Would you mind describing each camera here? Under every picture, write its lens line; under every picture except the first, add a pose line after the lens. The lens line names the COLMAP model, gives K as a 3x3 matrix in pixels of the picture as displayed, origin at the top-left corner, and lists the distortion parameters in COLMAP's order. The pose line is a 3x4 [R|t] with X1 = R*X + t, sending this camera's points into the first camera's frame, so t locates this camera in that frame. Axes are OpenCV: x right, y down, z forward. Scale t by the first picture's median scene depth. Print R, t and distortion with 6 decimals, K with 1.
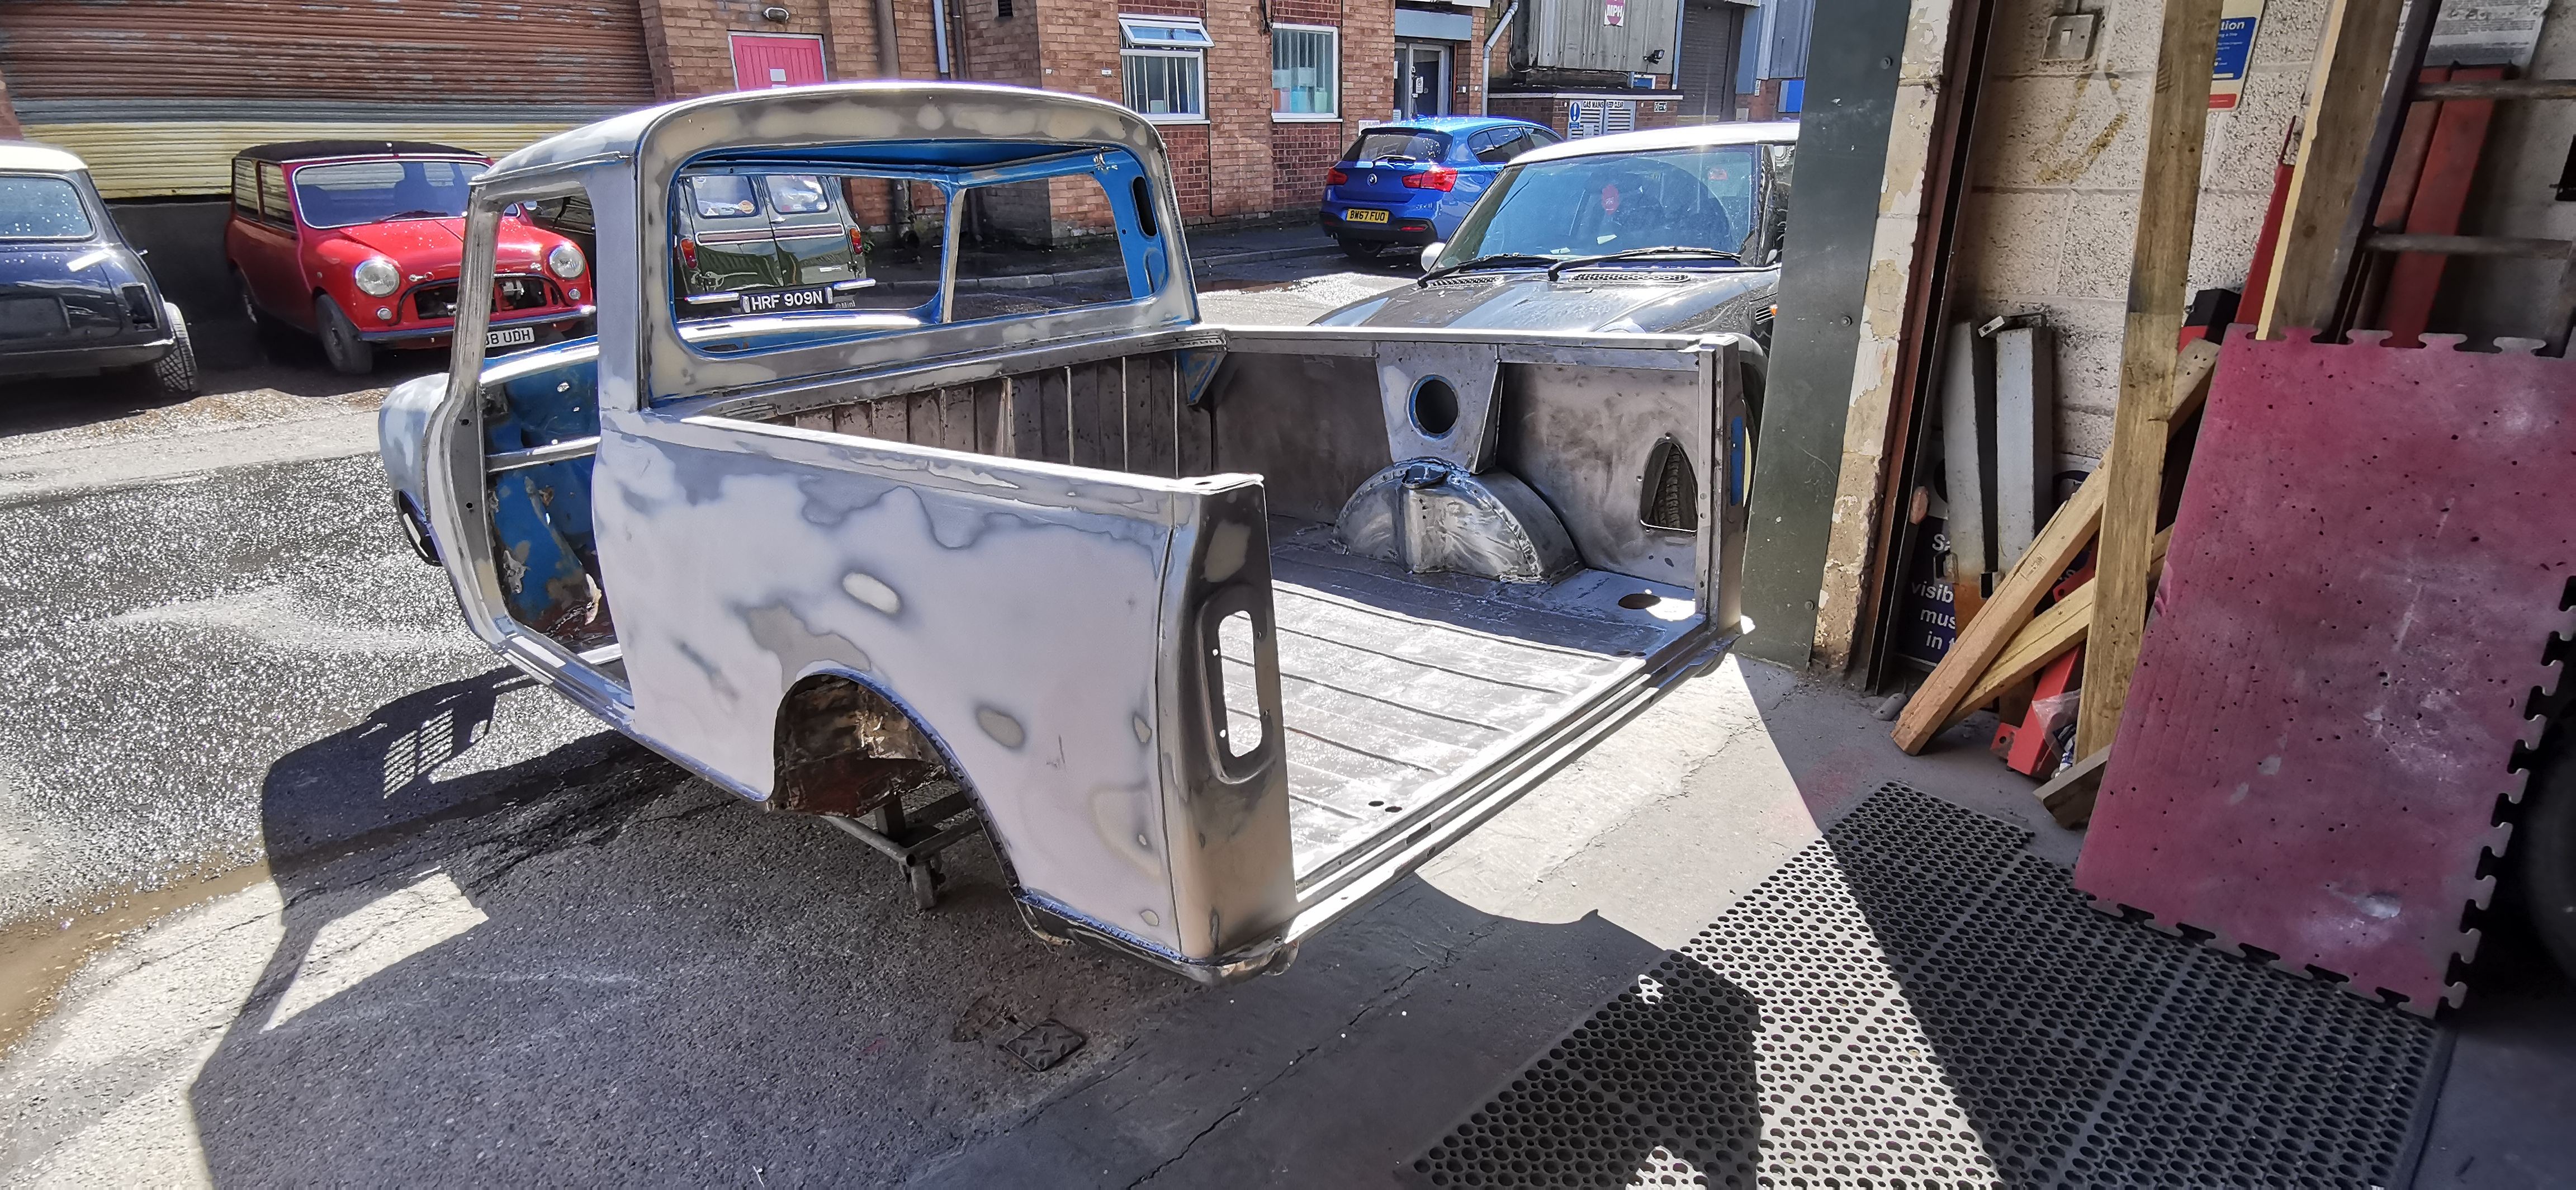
lens RADIAL K [[1222.2, 0, 1297.3], [0, 1222.2, 580.3], [0, 0, 1]] dist [-0.002680, 0.000187]
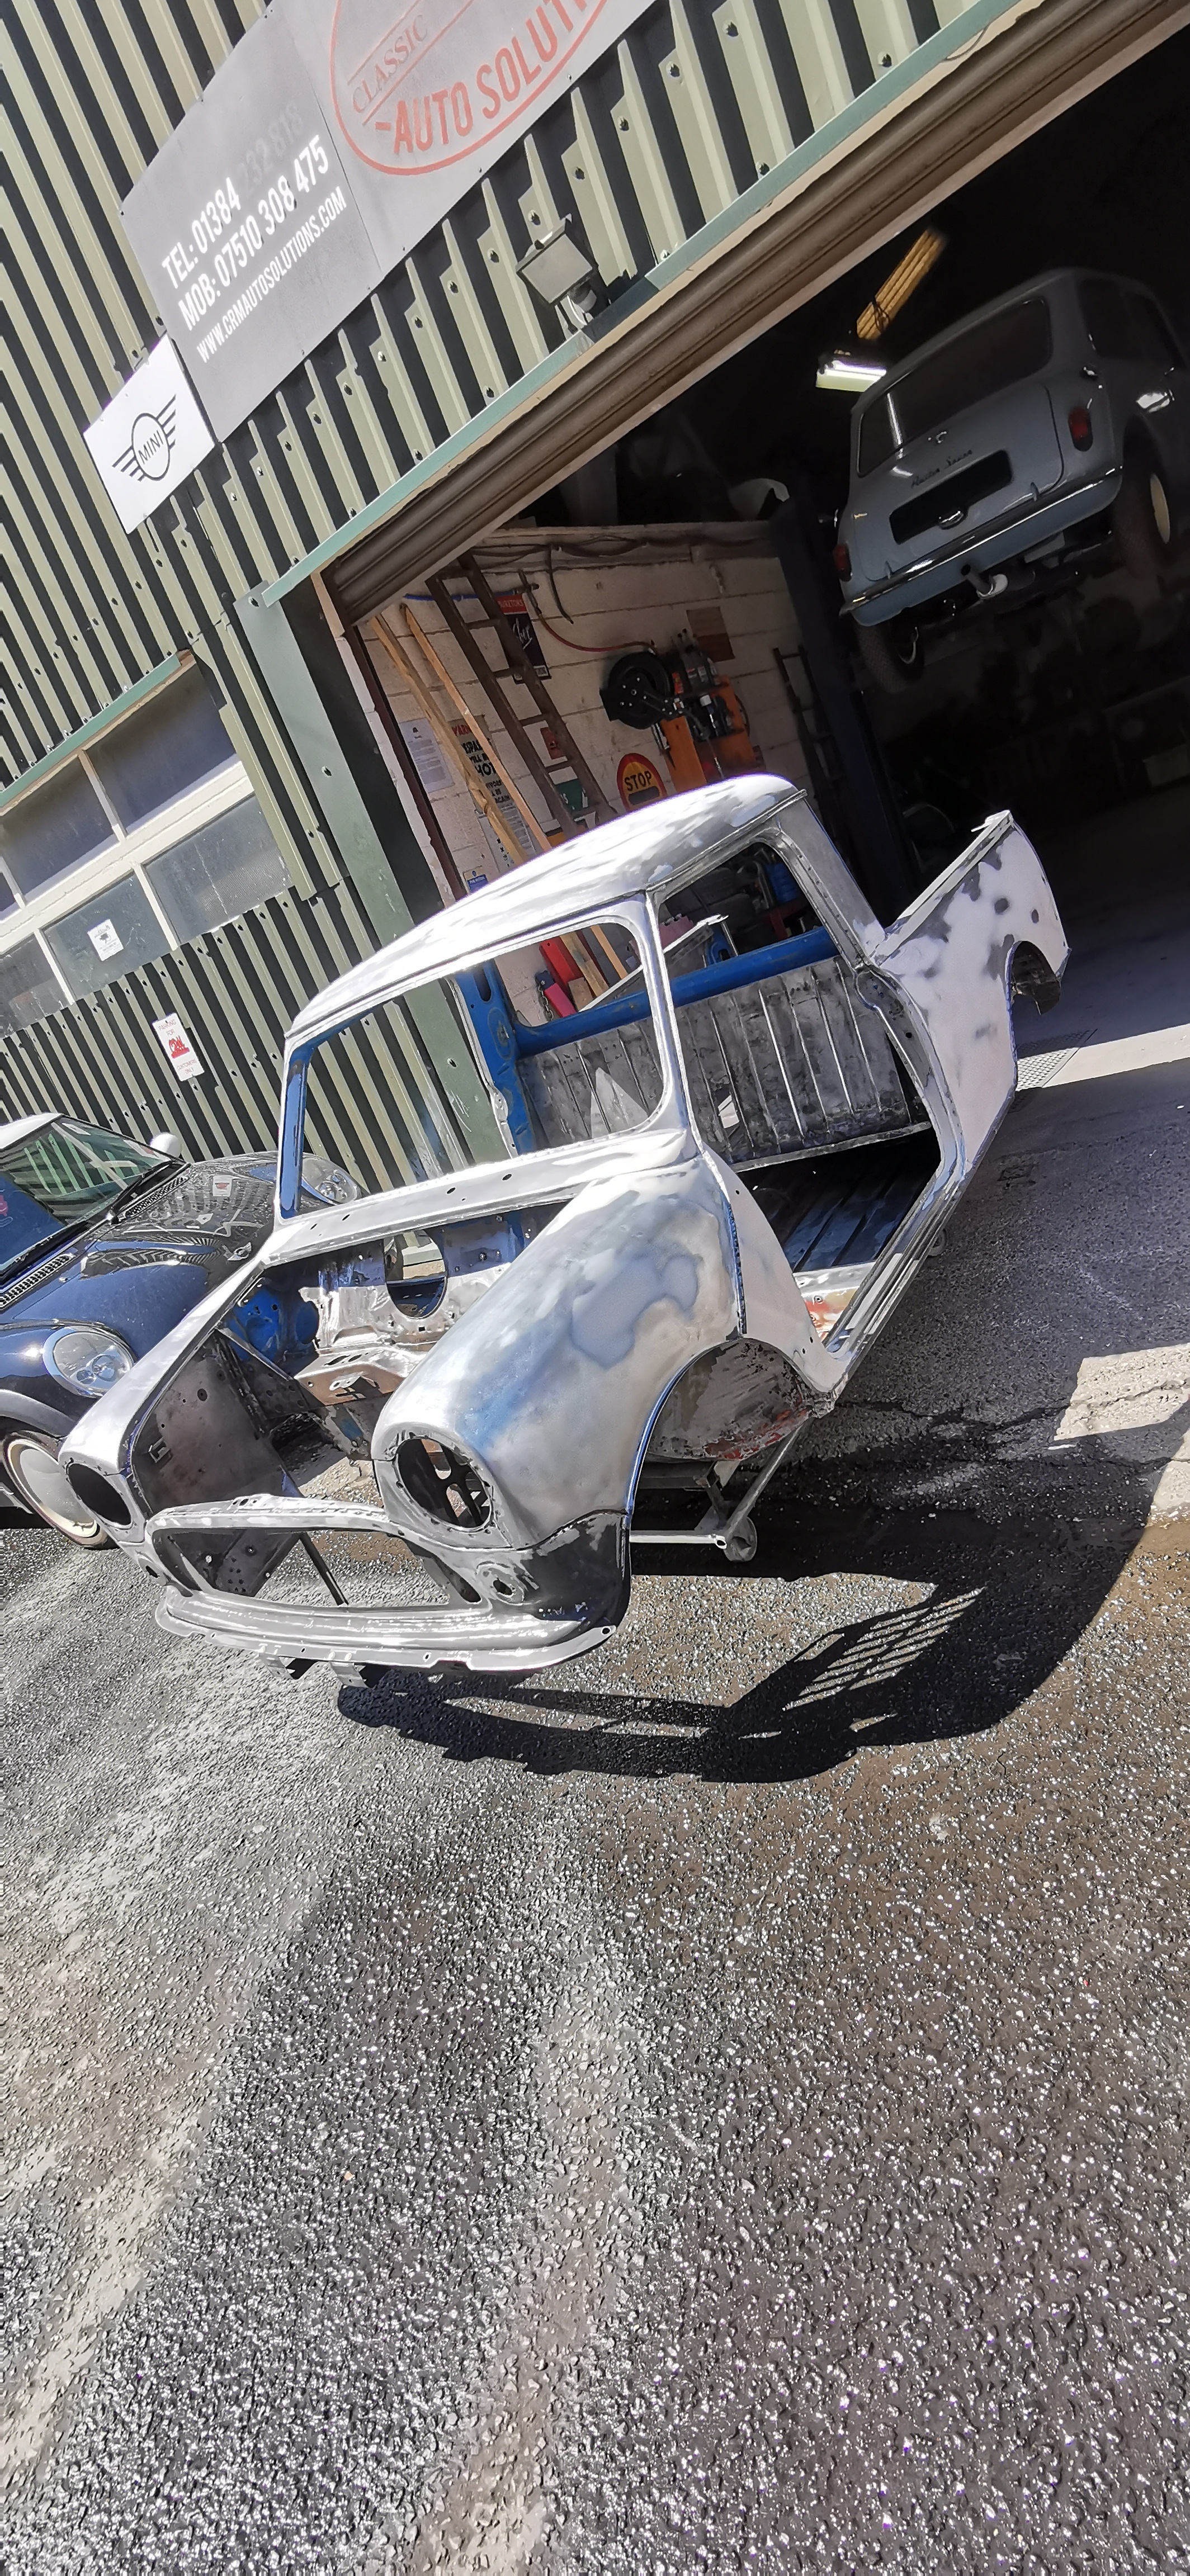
lens RADIAL K [[1222.2, 0, 593.6], [0, 1222.2, 1281.5], [0, 0, 1]] dist [-0.002680, 0.000187]
pose [[-0.104680, -0.250256, 0.962504, -1.519290], [0.680322, 0.687915, 0.252853, -0.347926], [-0.725399, 0.681281, 0.098244, 1.031280]]
